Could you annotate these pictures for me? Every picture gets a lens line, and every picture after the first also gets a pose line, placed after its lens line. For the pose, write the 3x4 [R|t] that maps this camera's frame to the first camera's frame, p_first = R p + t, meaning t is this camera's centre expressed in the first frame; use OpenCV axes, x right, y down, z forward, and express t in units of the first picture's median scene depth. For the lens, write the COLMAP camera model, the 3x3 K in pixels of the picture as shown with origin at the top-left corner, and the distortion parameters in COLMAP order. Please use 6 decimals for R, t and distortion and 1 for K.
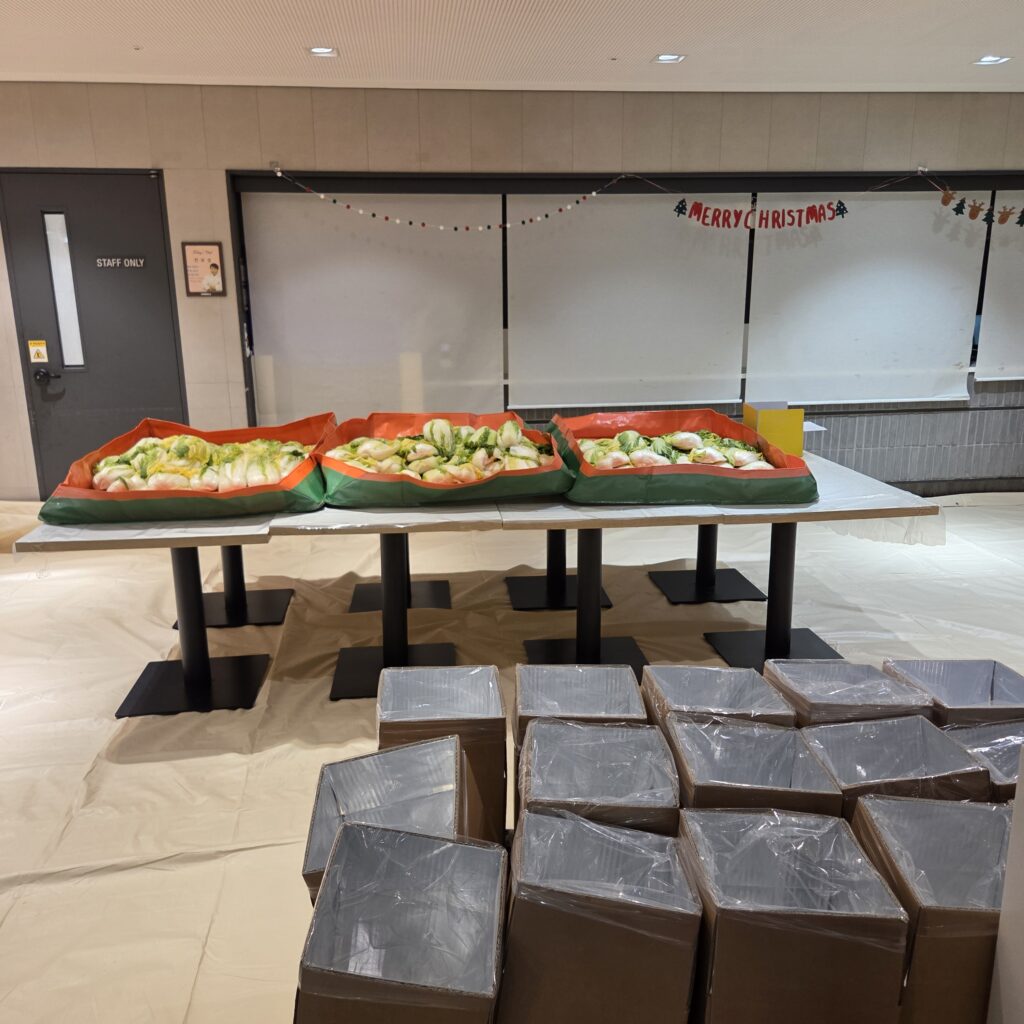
lens RADIAL K [[896.3, 0, 512.0], [0, 896.3, 512.0], [0, 0, 1]] dist [-0.000435, -0.018804]
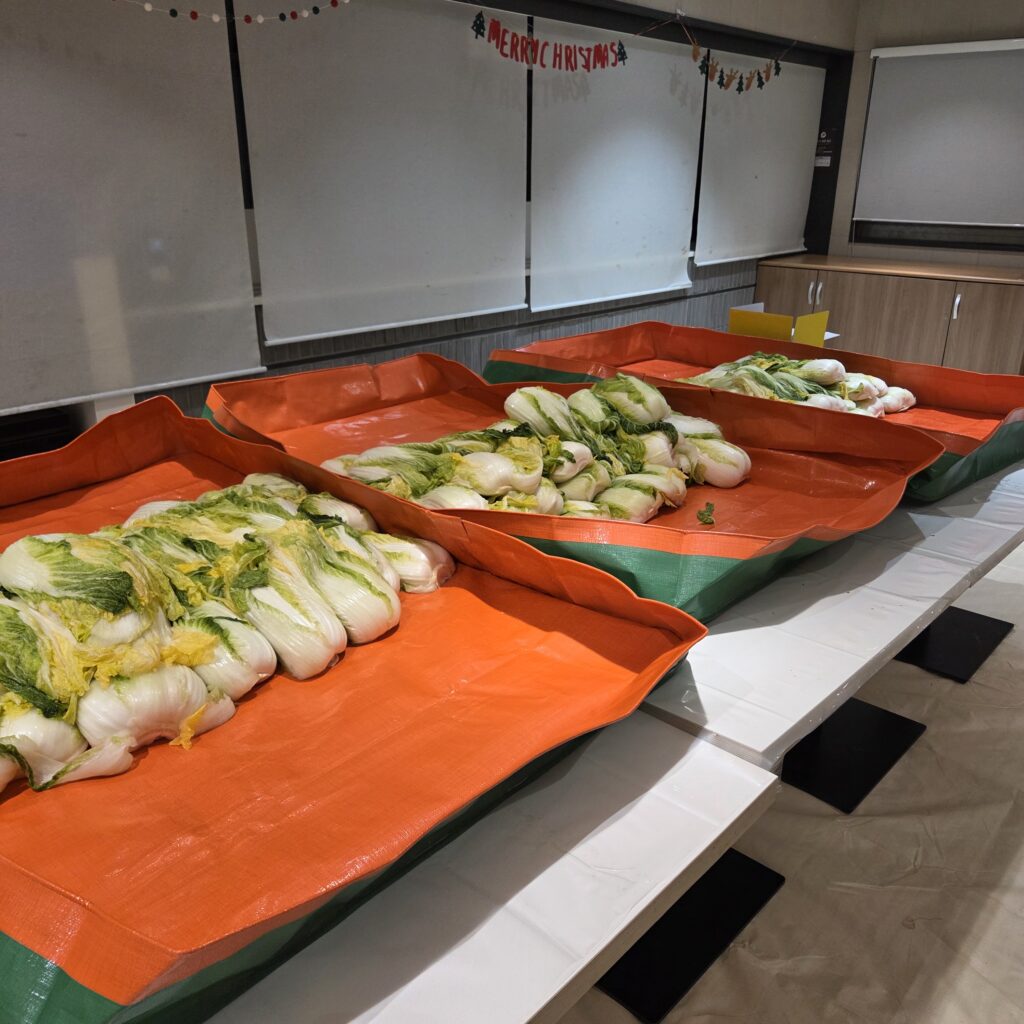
lens RADIAL K [[909.7, 0, 512.0], [0, 909.7, 512.0], [0, 0, 1]] dist [0.004866, -0.005555]
pose [[0.741831, -0.213284, 0.635765, -0.305235], [0.142580, 0.976561, 0.161246, -0.083547], [-0.655254, -0.028970, 0.754853, 0.437878]]
